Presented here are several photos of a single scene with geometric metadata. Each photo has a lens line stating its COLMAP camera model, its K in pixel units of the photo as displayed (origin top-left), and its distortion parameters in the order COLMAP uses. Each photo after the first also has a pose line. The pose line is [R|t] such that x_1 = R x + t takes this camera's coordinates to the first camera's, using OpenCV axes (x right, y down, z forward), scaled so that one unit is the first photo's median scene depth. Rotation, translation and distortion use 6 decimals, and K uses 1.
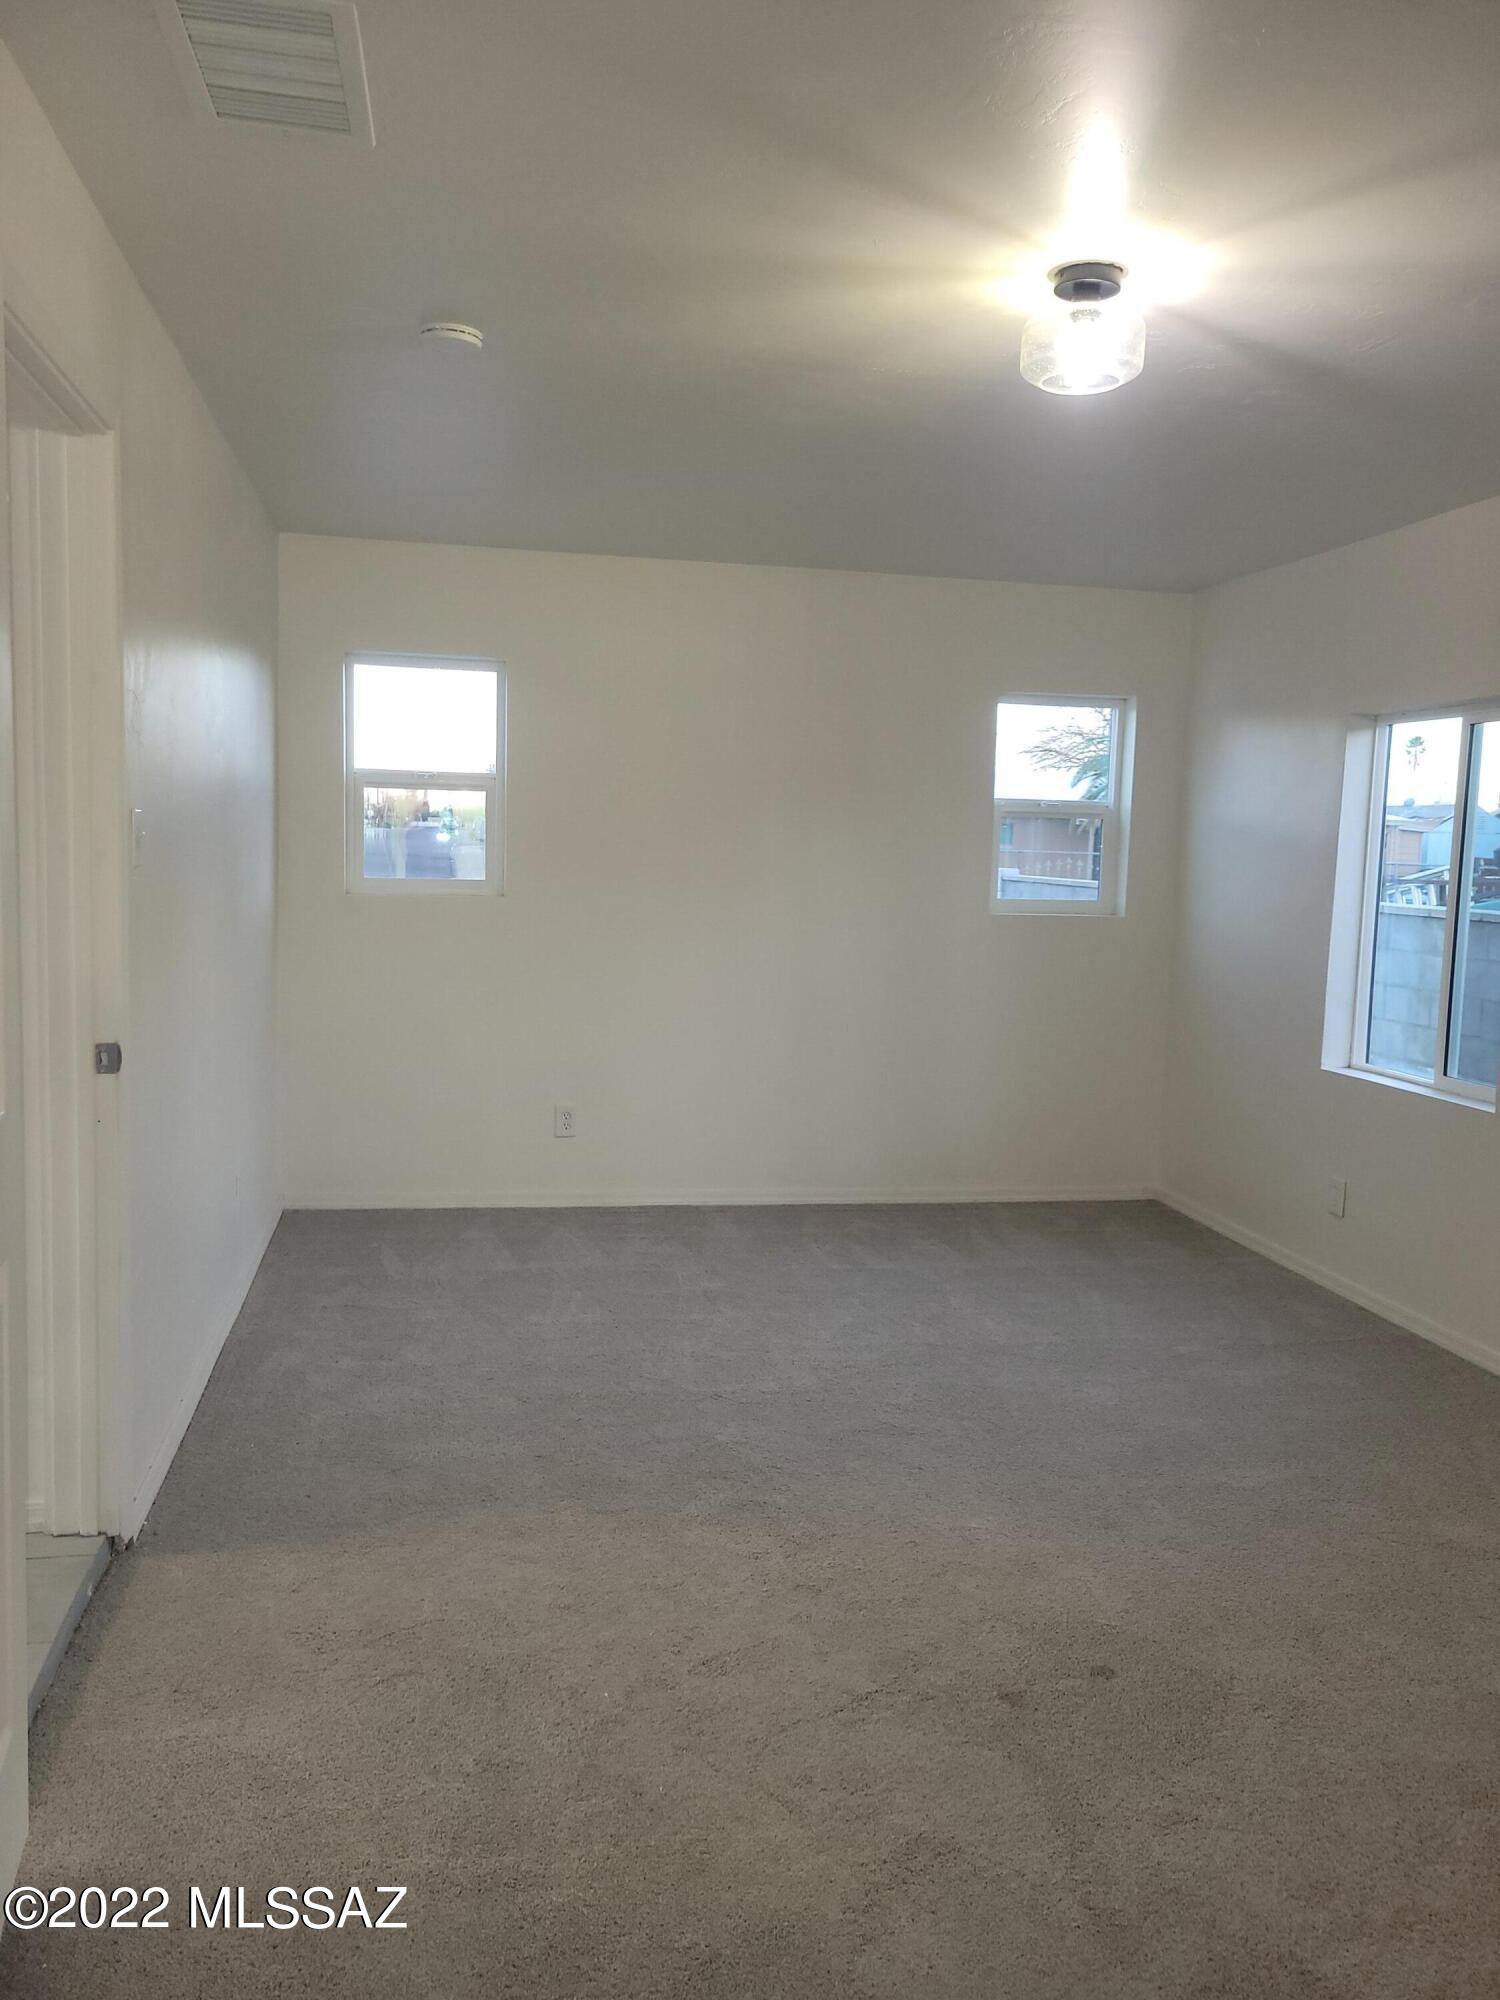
lens RADIAL K [[1498.3, 0, 750.0], [0, 1498.3, 1000.0], [0, 0, 1]] dist [0.044453, -0.034773]
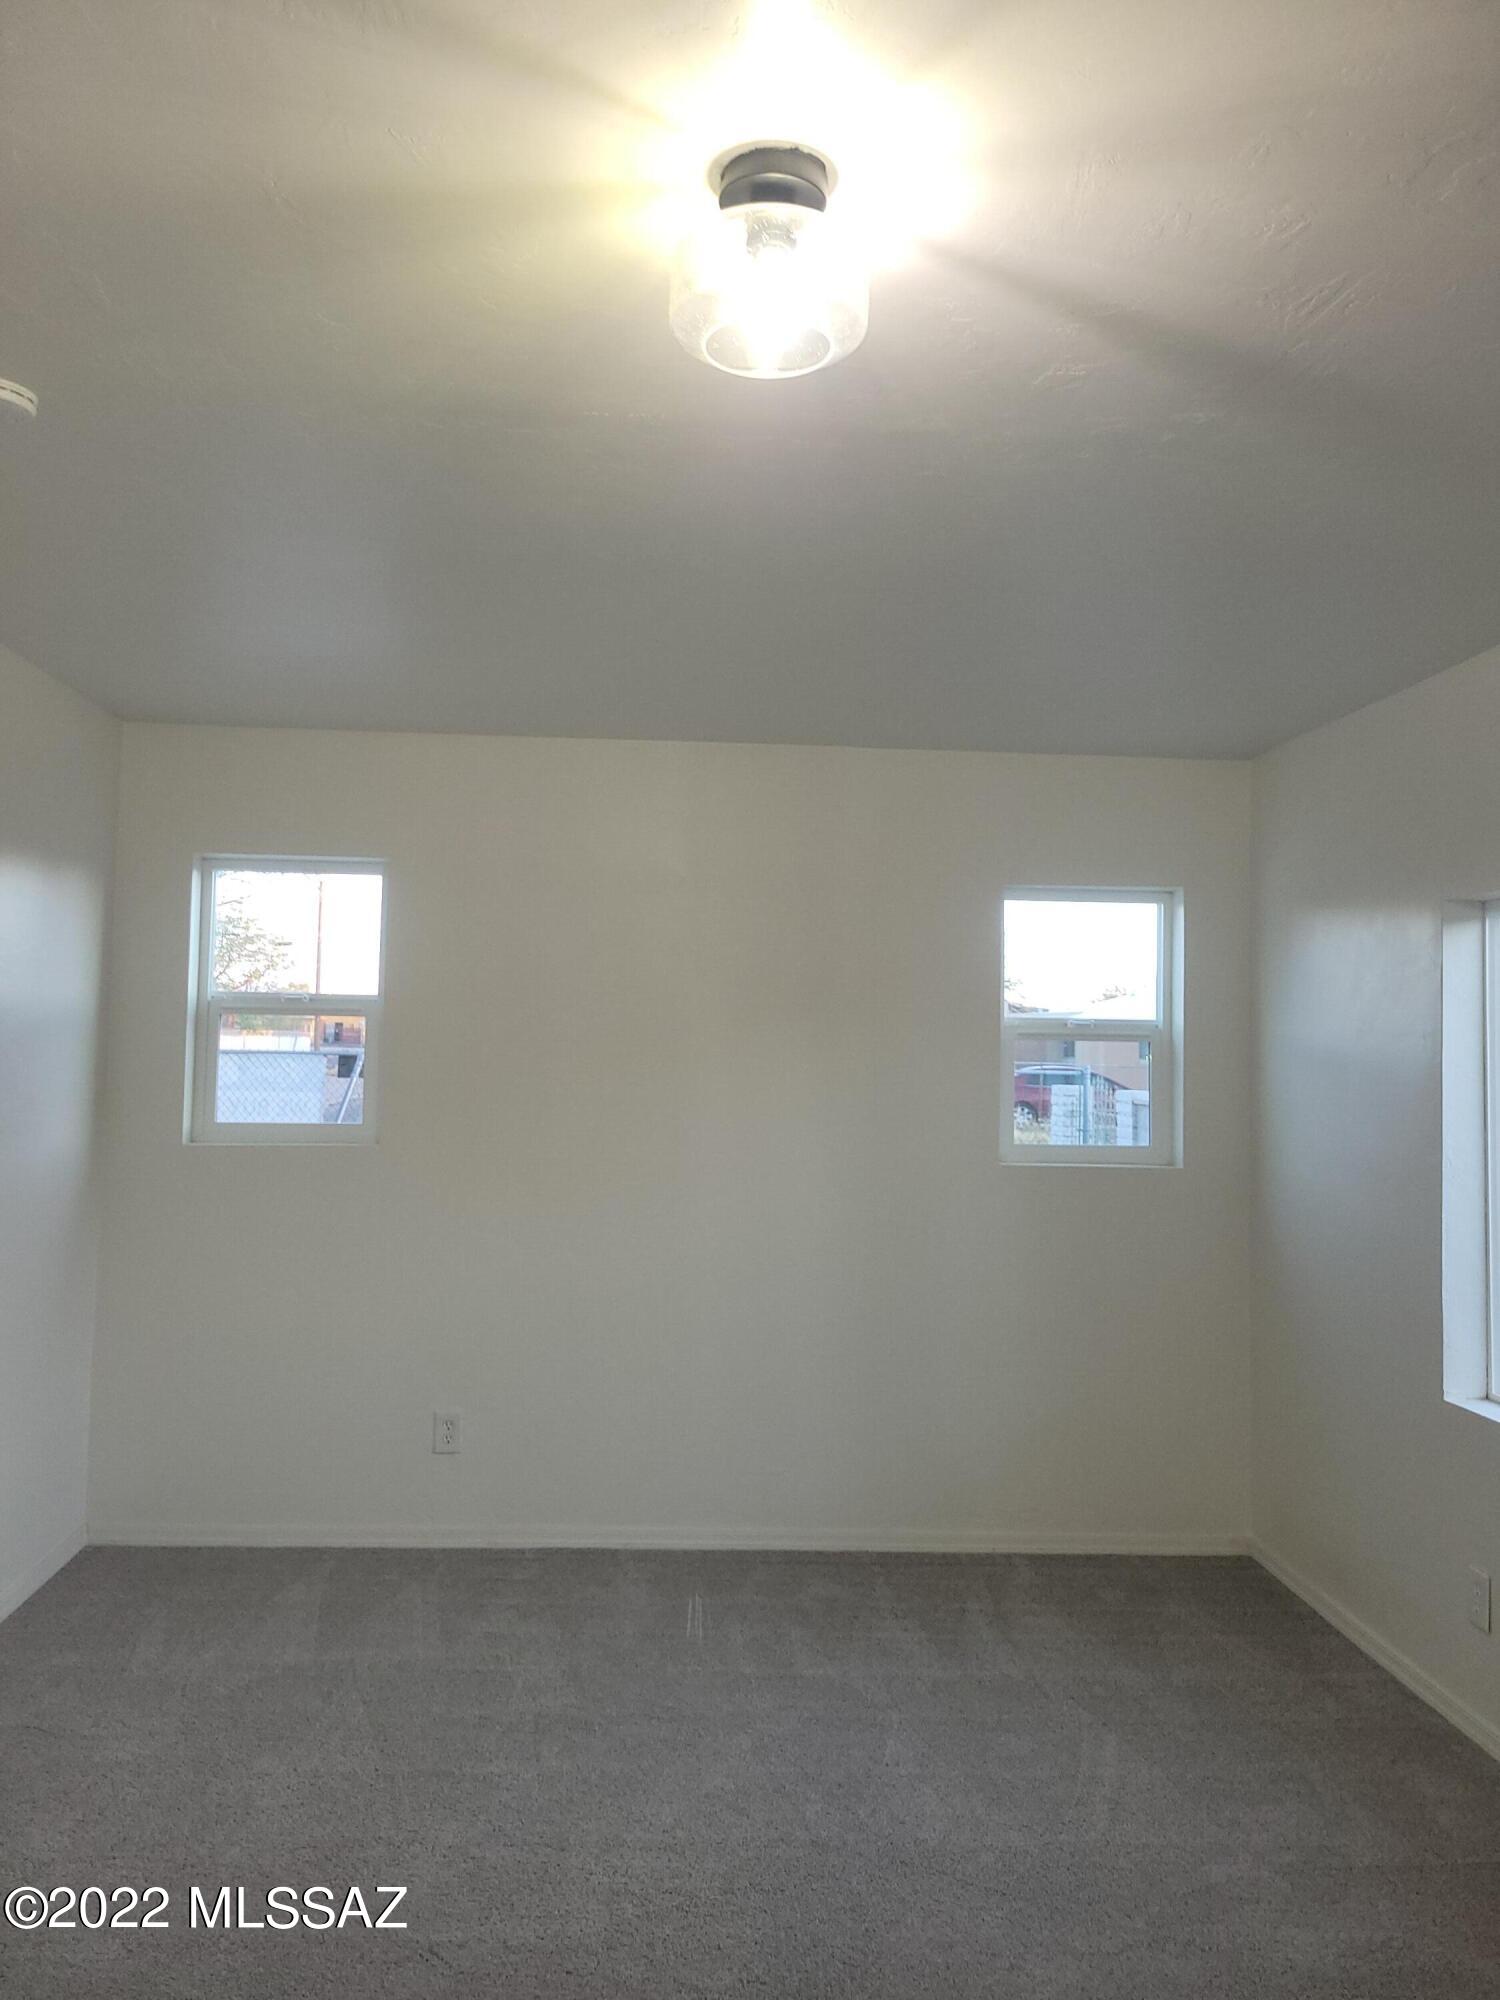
lens RADIAL K [[1481.9, 0, 743.7], [0, 1481.9, 977.9], [0, 0, 1]] dist [0.081778, -0.074479]
pose [[0.990970, -0.014741, -0.133274, 0.139056], [-0.006471, 0.987524, -0.157338, -0.031861], [0.133931, 0.156780, 0.978510, 0.220488]]
